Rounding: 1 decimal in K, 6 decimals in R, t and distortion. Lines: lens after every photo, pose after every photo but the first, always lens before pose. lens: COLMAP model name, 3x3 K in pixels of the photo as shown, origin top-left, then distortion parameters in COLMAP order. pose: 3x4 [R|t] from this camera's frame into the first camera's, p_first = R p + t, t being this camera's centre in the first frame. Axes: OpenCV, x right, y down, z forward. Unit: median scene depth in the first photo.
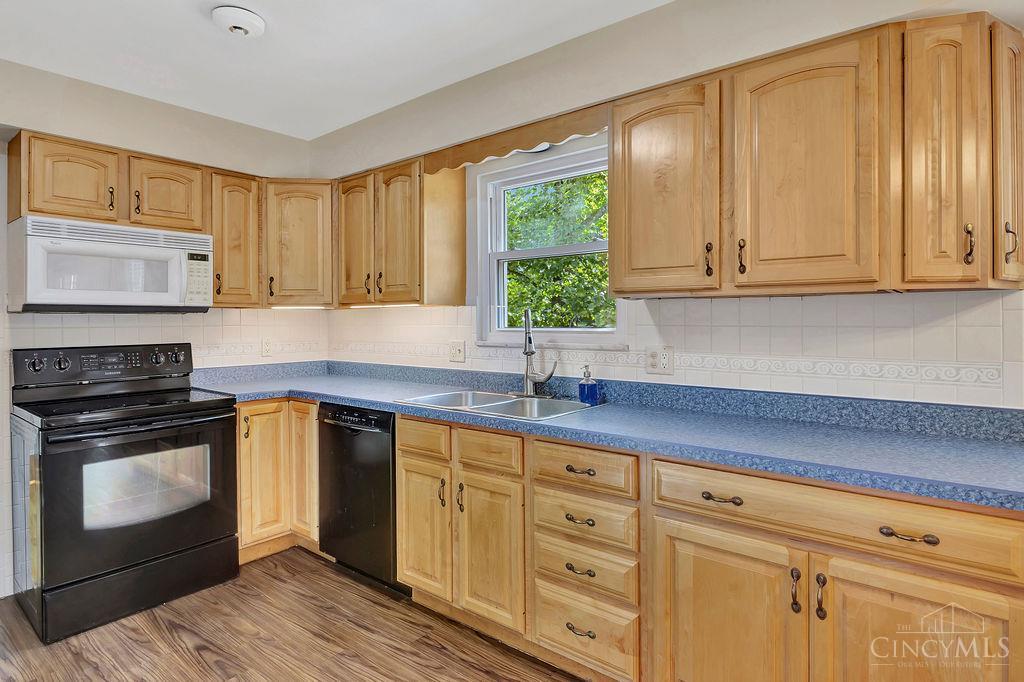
lens RADIAL K [[556.5, 0, 514.8], [0, 556.5, 316.7], [0, 0, 1]] dist [0.019749, -0.000942]
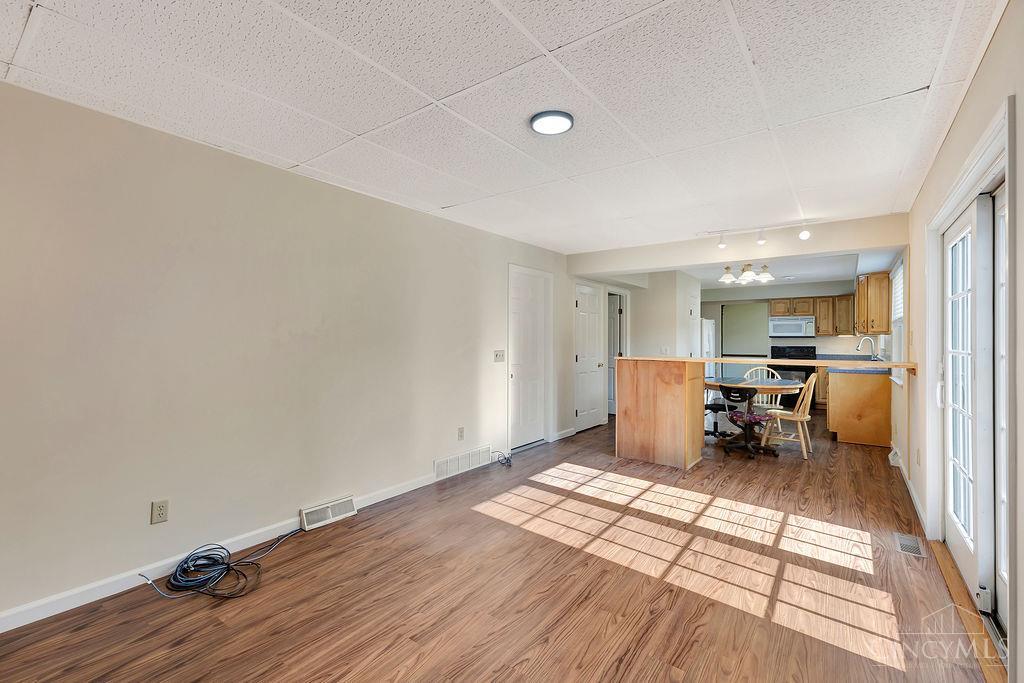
lens RADIAL K [[452.1, 0, 520.9], [0, 452.1, 335.6], [0, 0, 1]] dist [0.017808, -0.002462]
pose [[0.092002, 0.004172, -0.995750, 2.333502], [0.008051, 0.999955, 0.004933, -0.053821], [0.995726, -0.008470, 0.091964, -1.217857]]
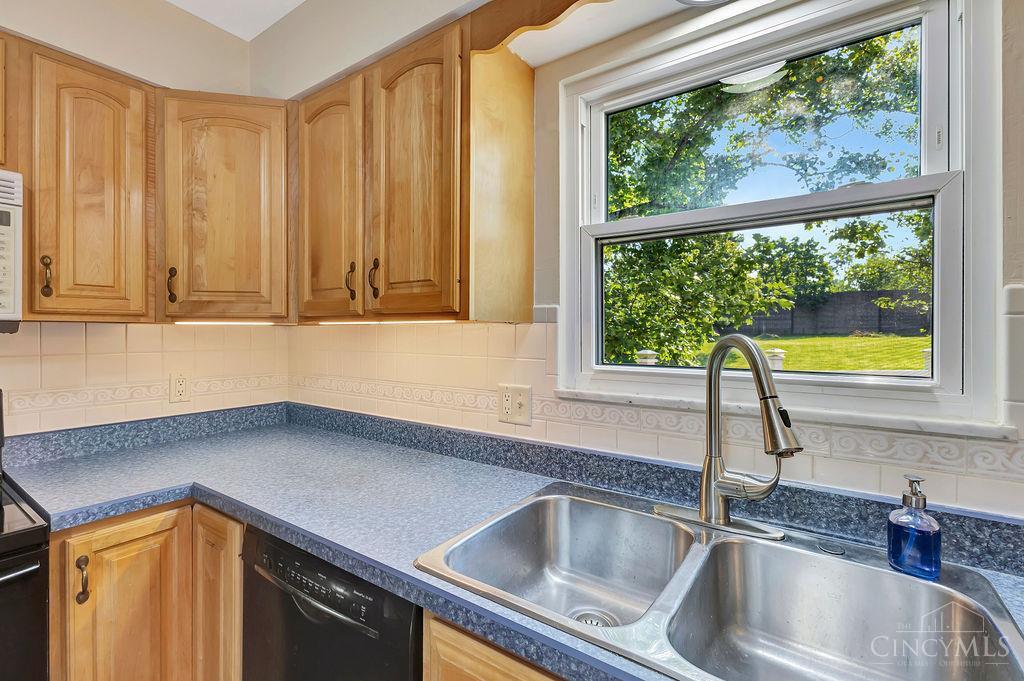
lens RADIAL K [[452.1, 0, 507.3], [0, 452.1, 331.8], [0, 0, 1]] dist [0.017808, -0.002462]
pose [[0.996677, 0.007411, 0.081114, -0.162787], [-0.007875, 0.999954, 0.005404, -0.014568], [-0.081071, -0.006025, 0.996690, 0.604184]]
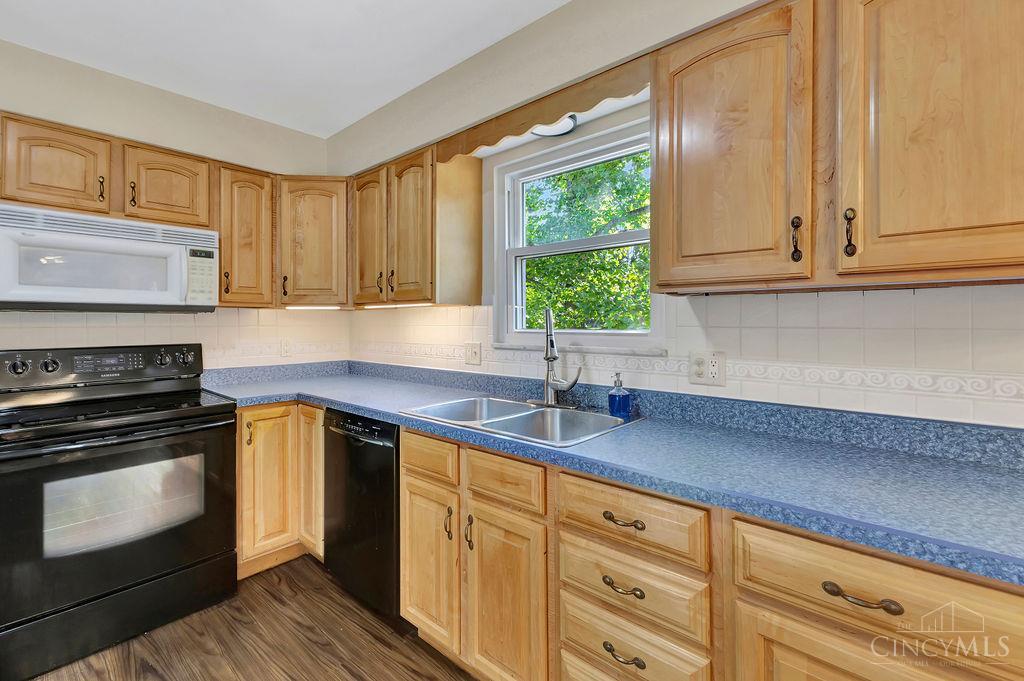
lens RADIAL K [[452.1, 0, 516.6], [0, 452.1, 318.6], [0, 0, 1]] dist [0.017808, -0.002462]
pose [[0.999437, 0.002528, -0.033445, -0.003916], [-0.002587, 0.999995, -0.001741, 0.004111], [0.033440, 0.001827, 0.999439, 0.253227]]
